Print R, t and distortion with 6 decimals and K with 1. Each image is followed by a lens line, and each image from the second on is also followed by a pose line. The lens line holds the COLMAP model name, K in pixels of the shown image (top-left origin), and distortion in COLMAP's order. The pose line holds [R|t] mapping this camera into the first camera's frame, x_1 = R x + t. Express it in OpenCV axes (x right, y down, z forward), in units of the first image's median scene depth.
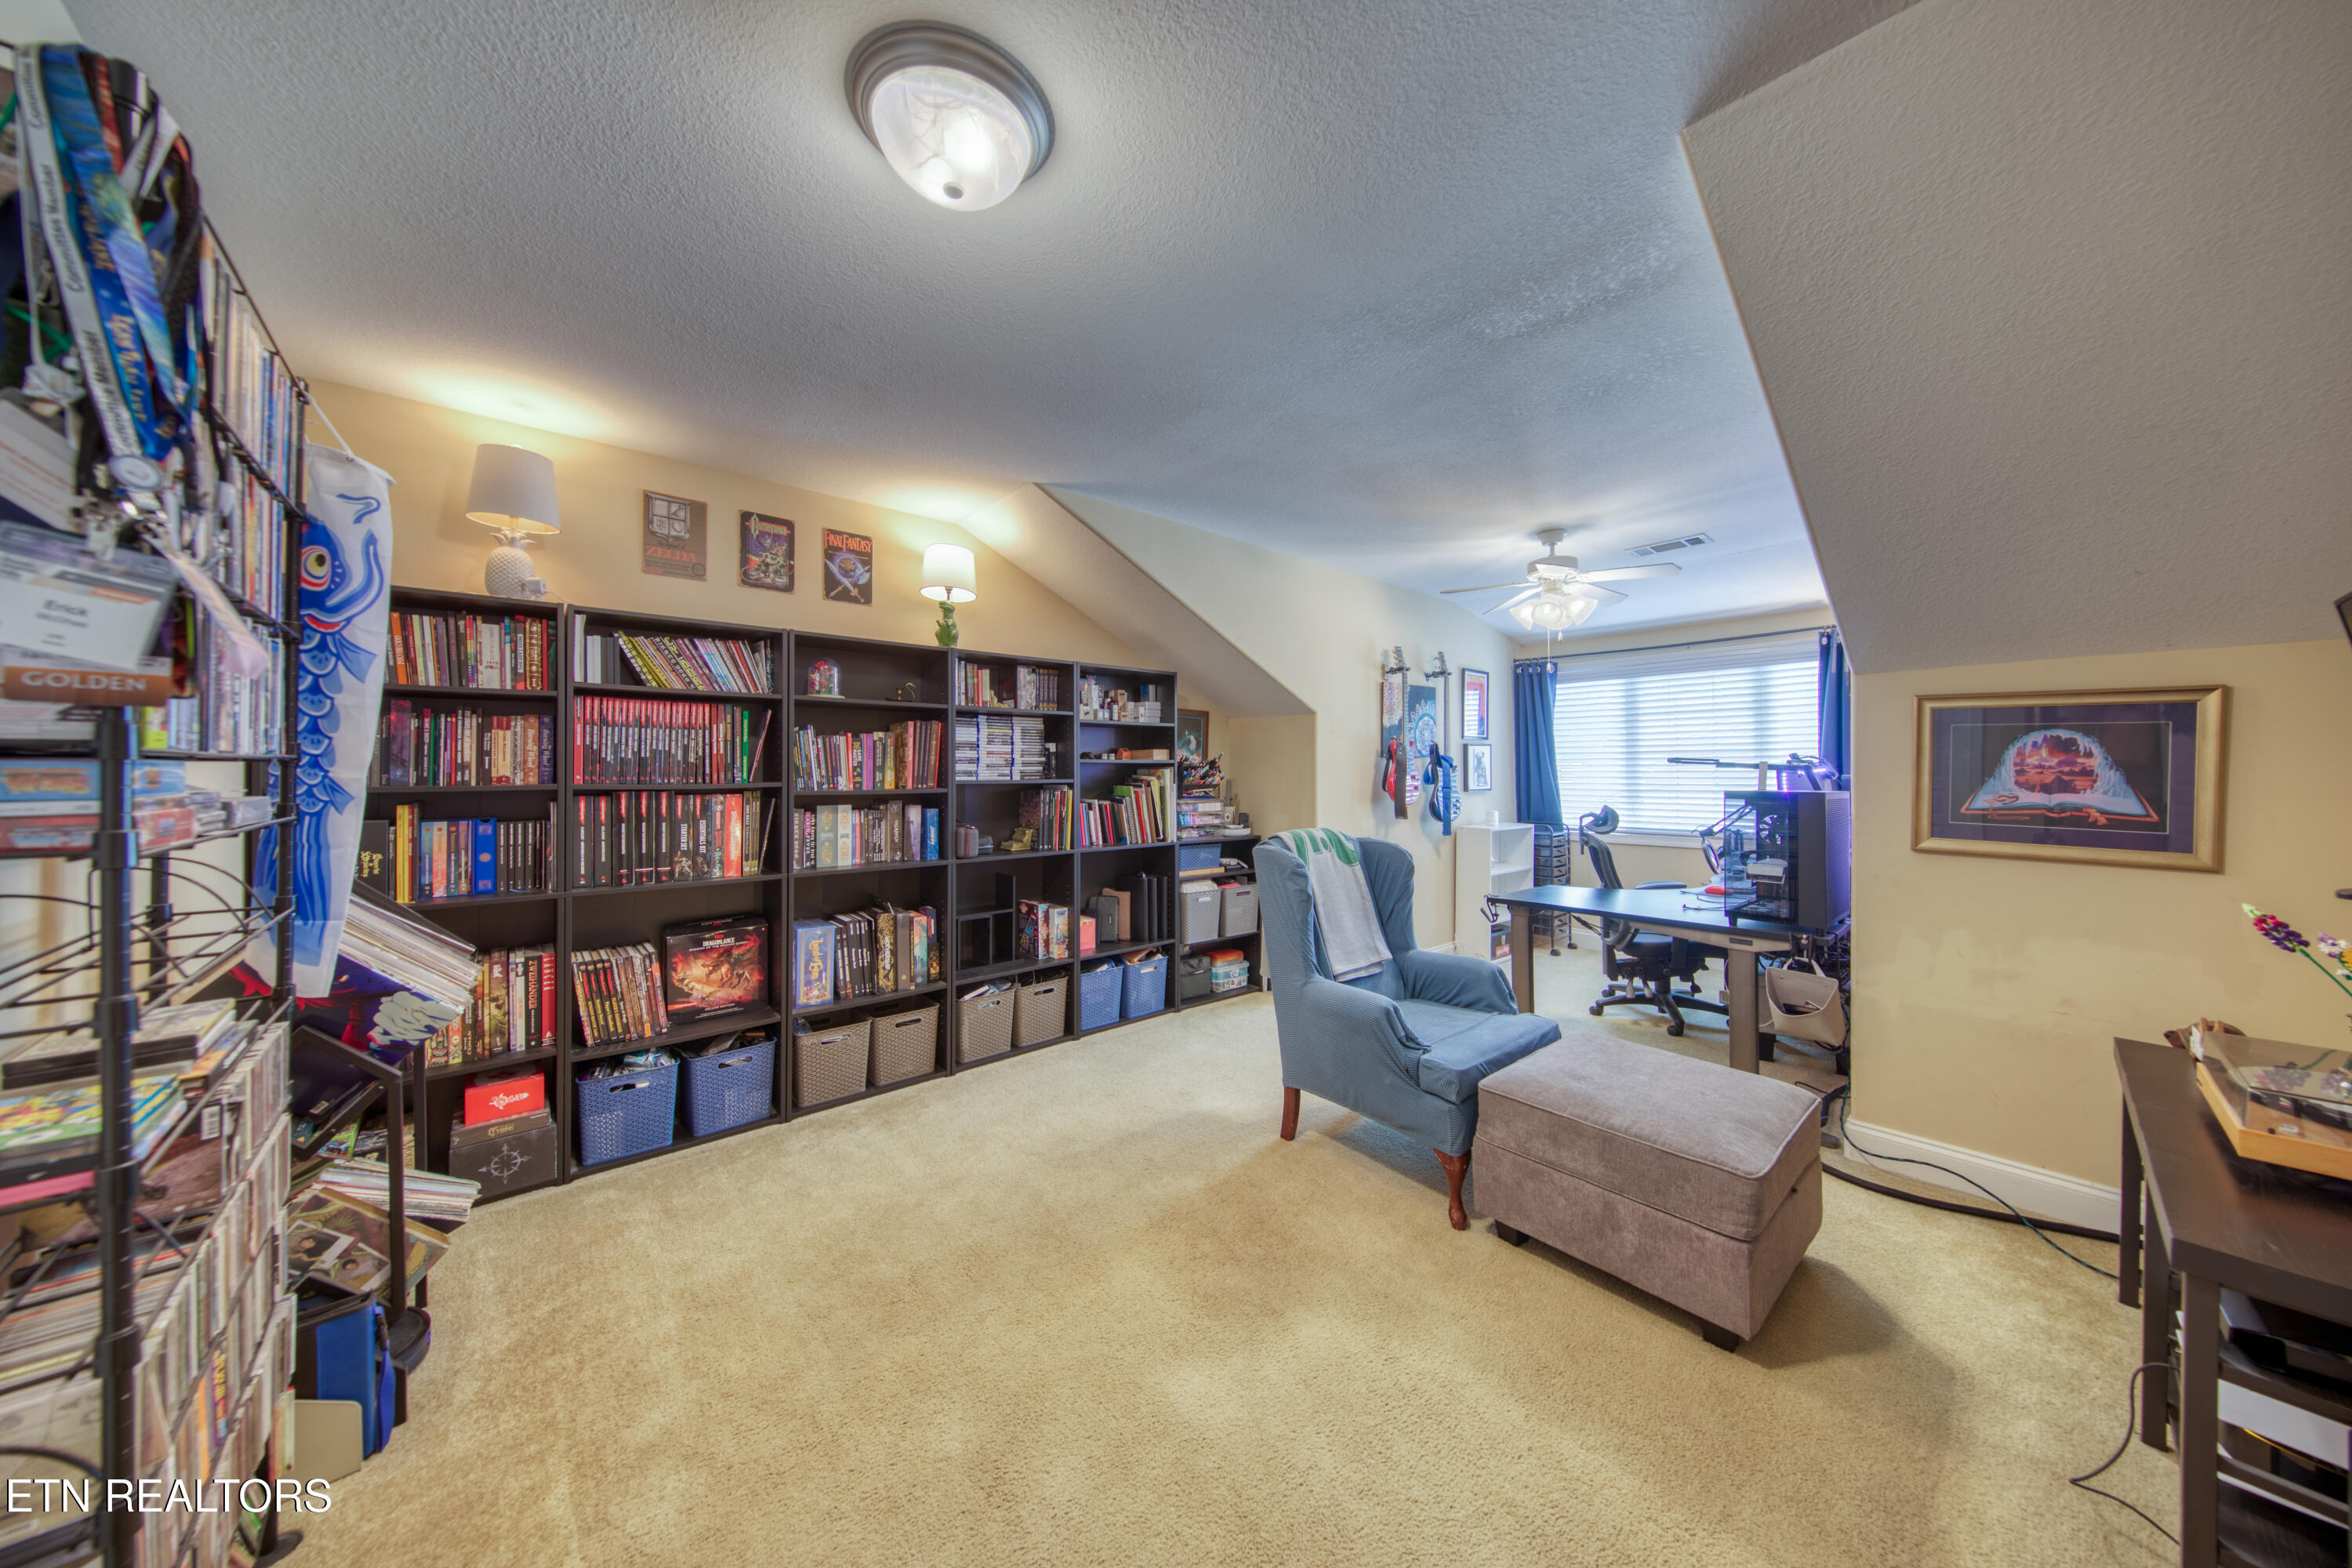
lens RADIAL K [[755.9, 0, 1177.5], [0, 755.9, 778.0], [0, 0, 1]] dist [0.004244, -0.001437]
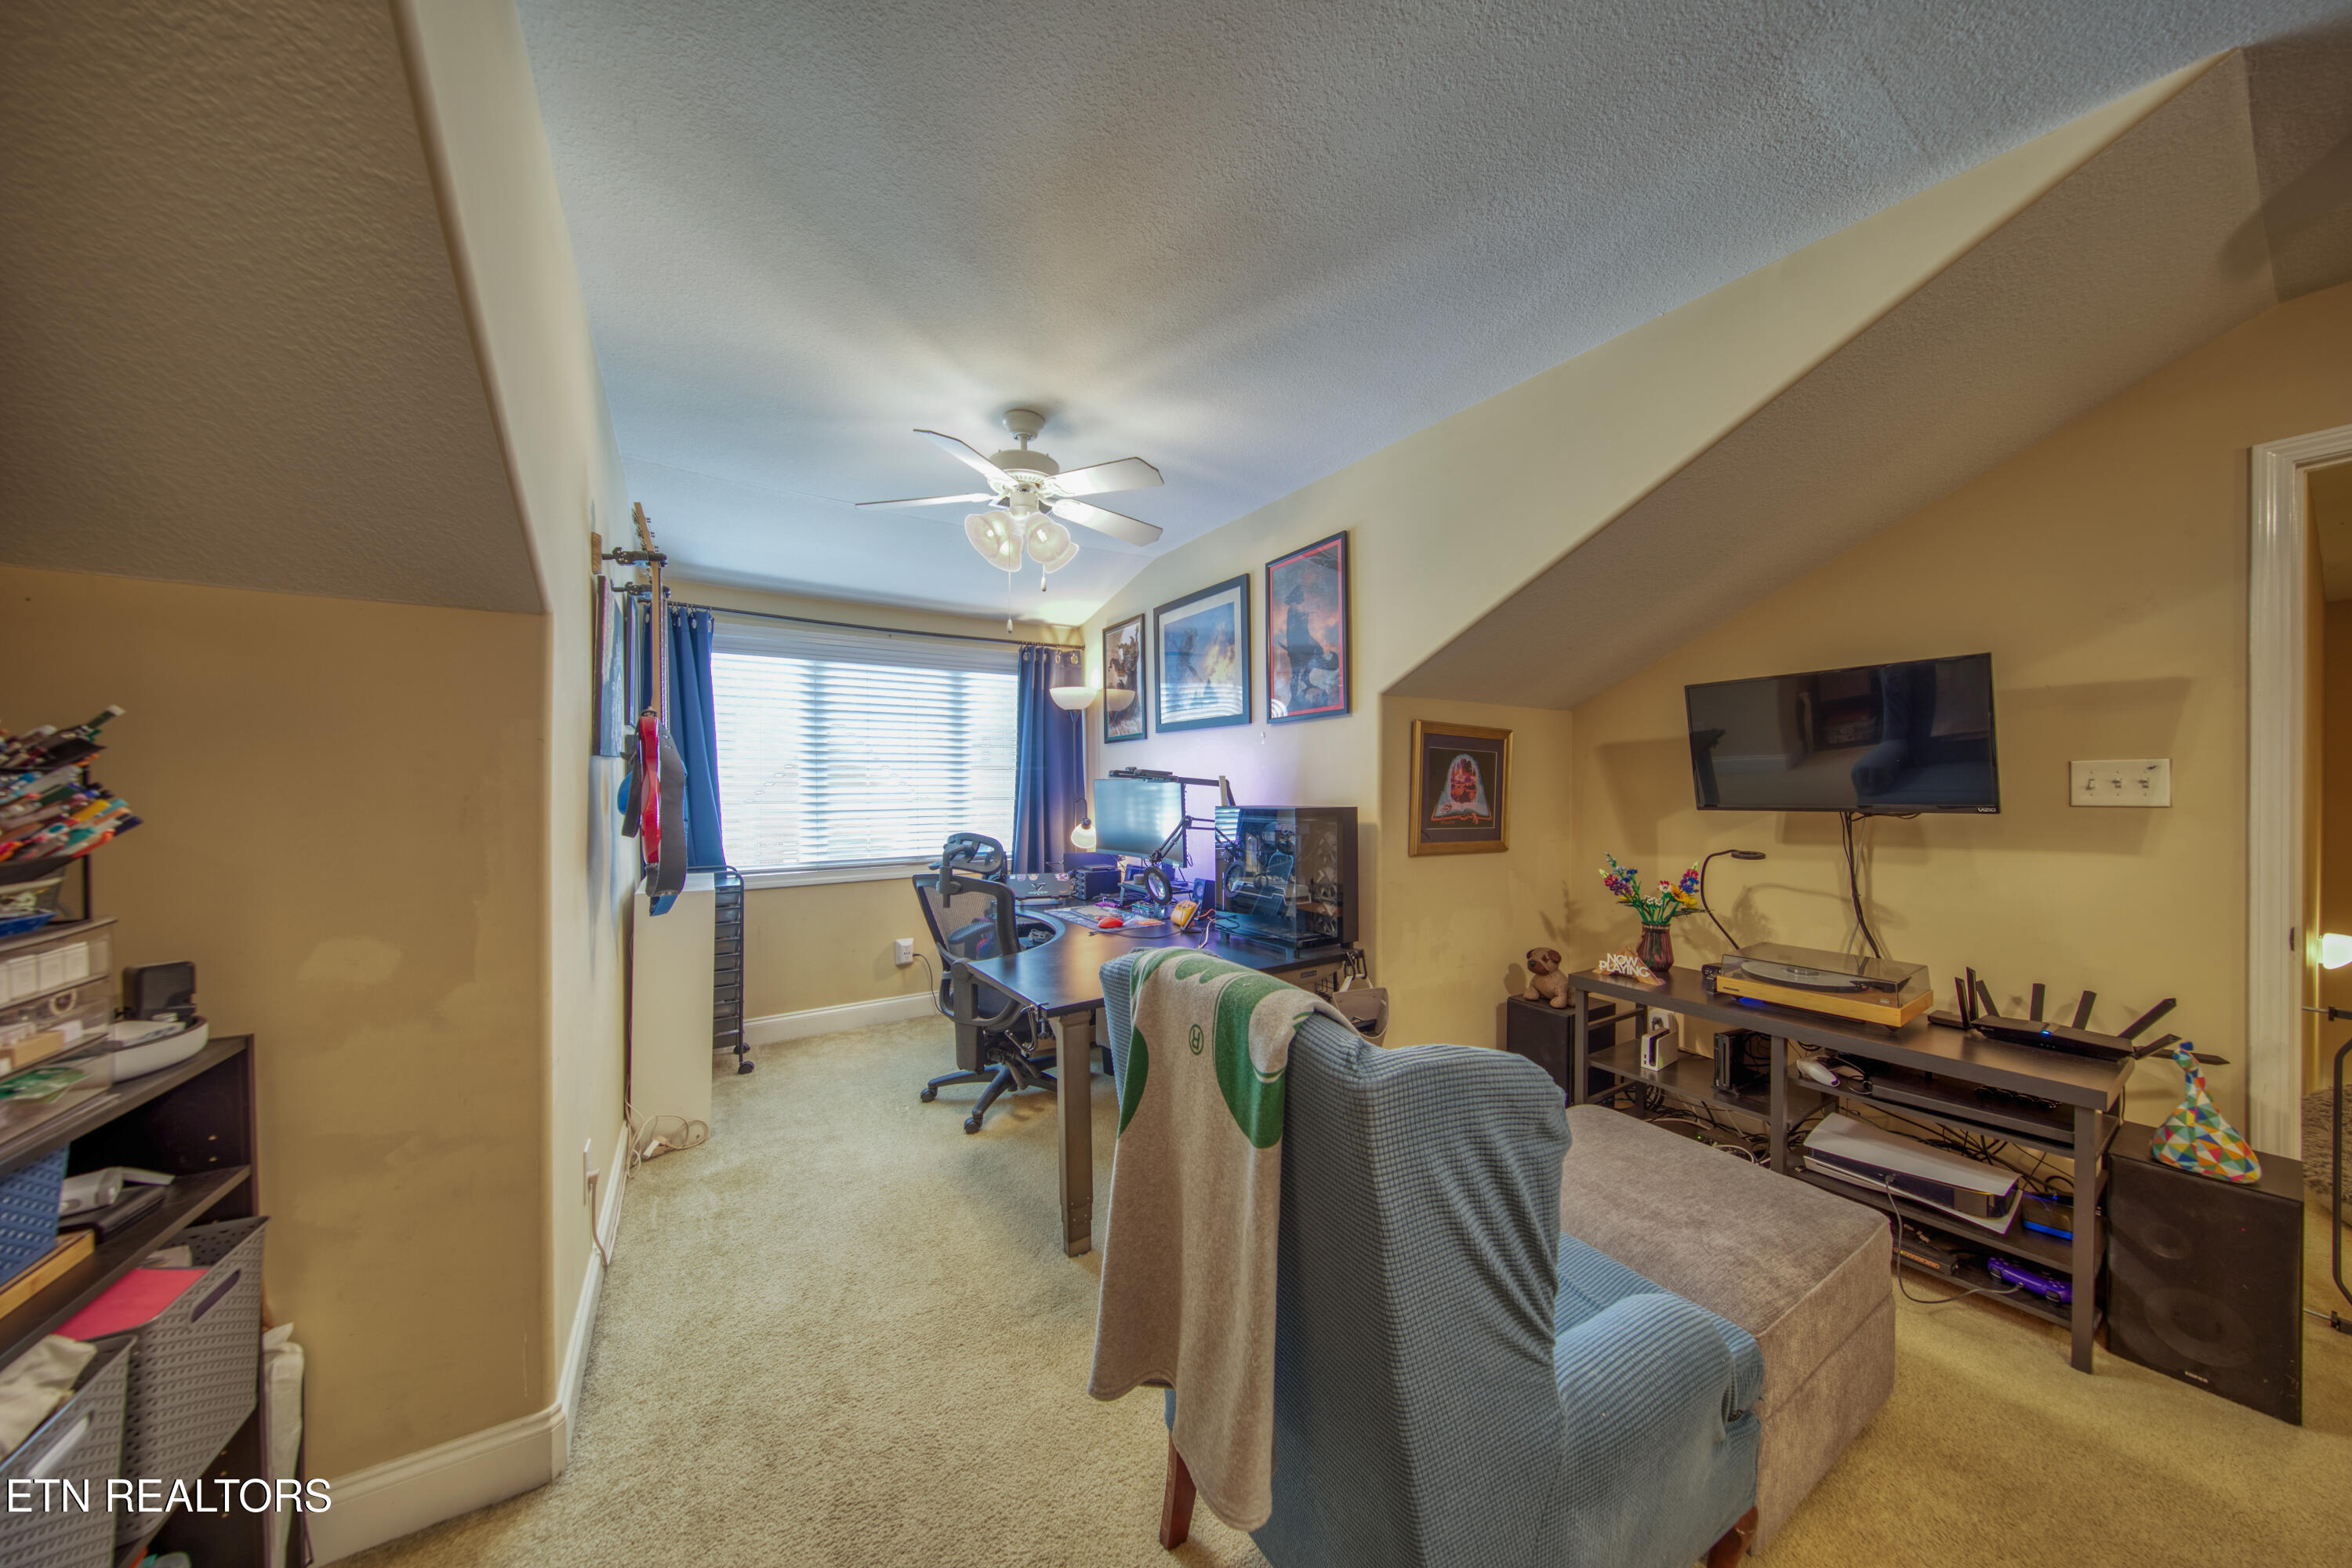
lens RADIAL K [[755.9, 0, 1189.1], [0, 755.9, 780.3], [0, 0, 1]] dist [0.004244, -0.001437]
pose [[0.141675, 0.005129, 0.989900, -0.130055], [0.009128, 0.999937, -0.006488, -0.009227], [-0.989871, 0.009955, 0.141619, 0.806143]]
